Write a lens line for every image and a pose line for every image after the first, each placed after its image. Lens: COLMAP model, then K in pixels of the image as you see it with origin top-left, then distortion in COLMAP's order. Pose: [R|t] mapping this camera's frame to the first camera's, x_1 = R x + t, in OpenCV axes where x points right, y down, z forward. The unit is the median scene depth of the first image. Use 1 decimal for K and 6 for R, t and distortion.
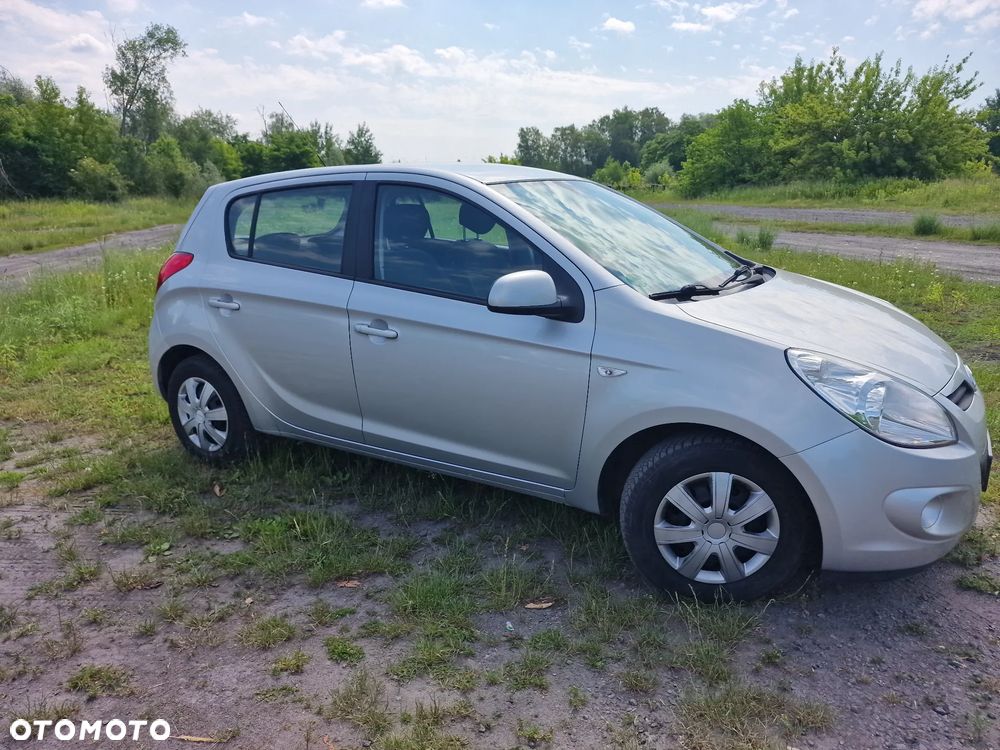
lens RADIAL K [[676.4, 0, 512.5], [0, 676.4, 377.5], [0, 0, 1]] dist [0.068511, -0.054717]
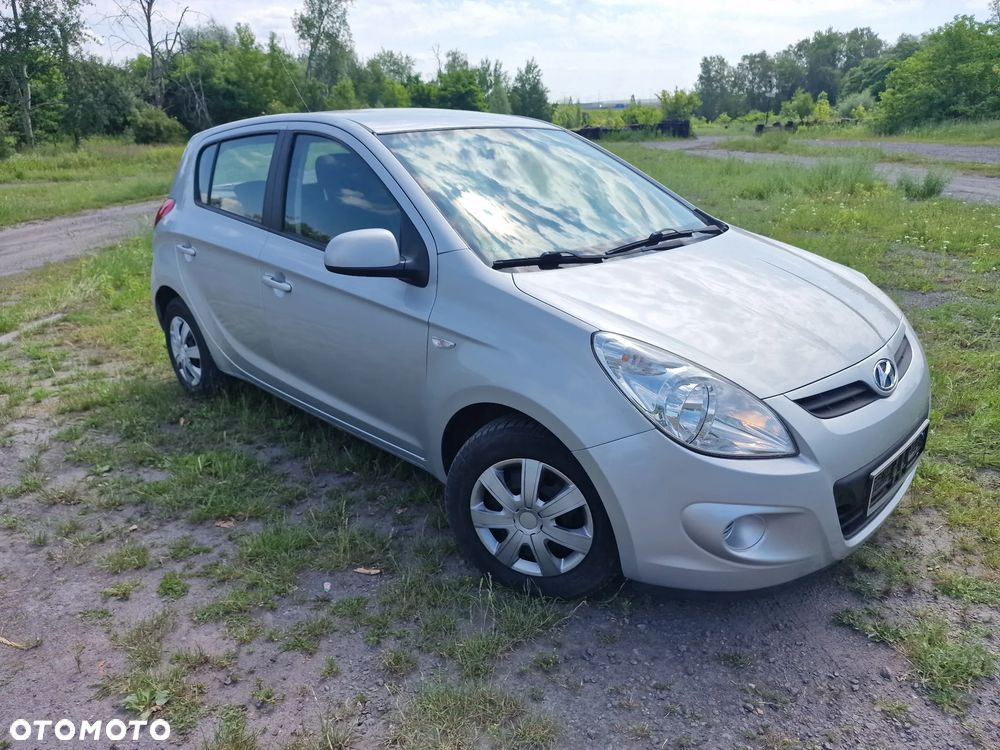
lens RADIAL K [[676.4, 0, 504.9], [0, 676.4, 381.4], [0, 0, 1]] dist [0.068511, -0.054717]
pose [[0.967905, 0.082363, -0.237437, 0.077069], [-0.061504, 0.993673, 0.093974, -0.008134], [0.243675, -0.076354, 0.966847, 0.018179]]
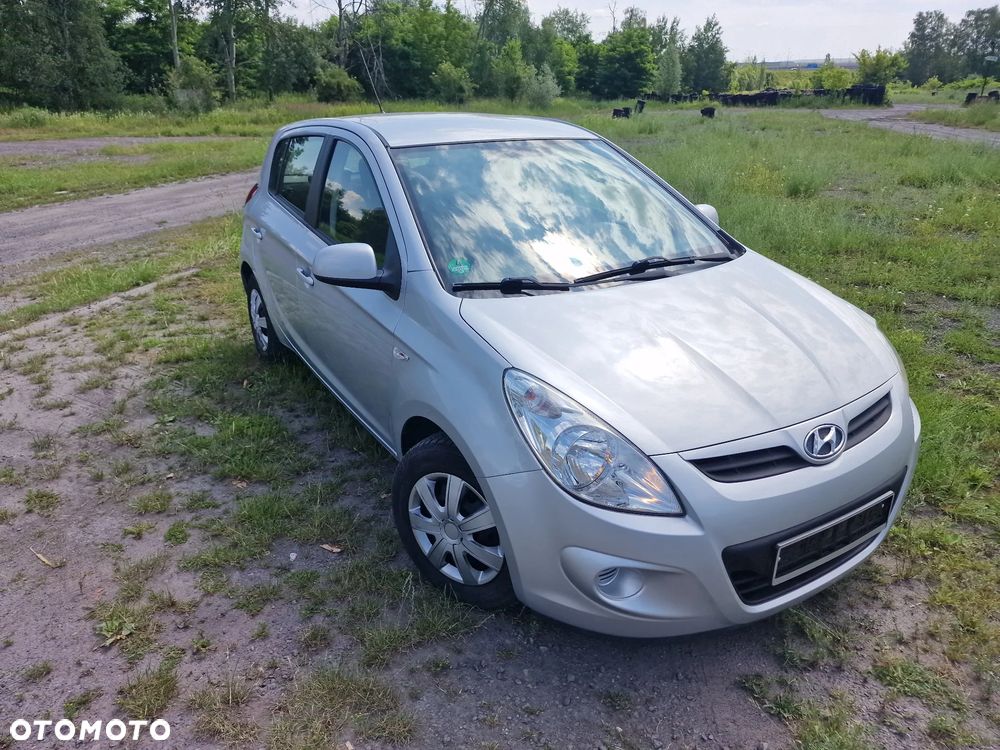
lens RADIAL K [[676.4, 0, 495.4], [0, 676.4, 369.7], [0, 0, 1]] dist [0.068511, -0.054717]
pose [[0.877274, 0.195364, -0.438433, 0.121476], [-0.141018, 0.978014, 0.153632, -0.027416], [0.458807, -0.072950, 0.885536, 0.027609]]
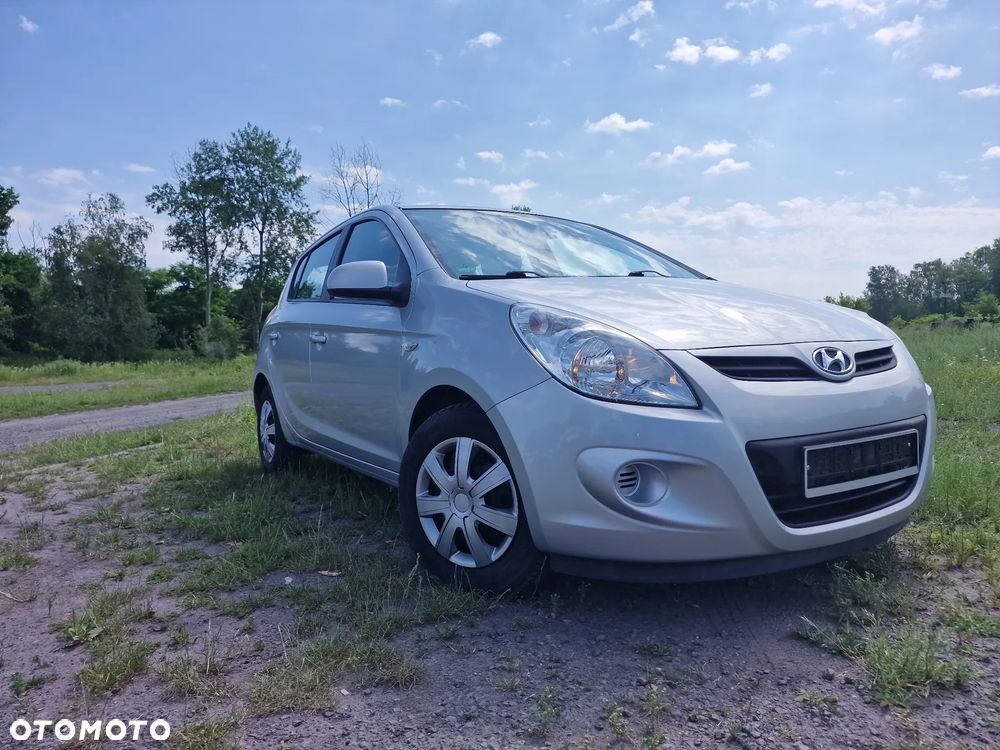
lens RADIAL K [[676.4, 0, 508.2], [0, 676.4, 378.9], [0, 0, 1]] dist [0.068511, -0.054717]
pose [[0.883737, 0.007802, -0.467918, 0.128824], [-0.105423, 0.977480, -0.182810, 0.036209], [0.455954, 0.210886, 0.864658, 0.031012]]
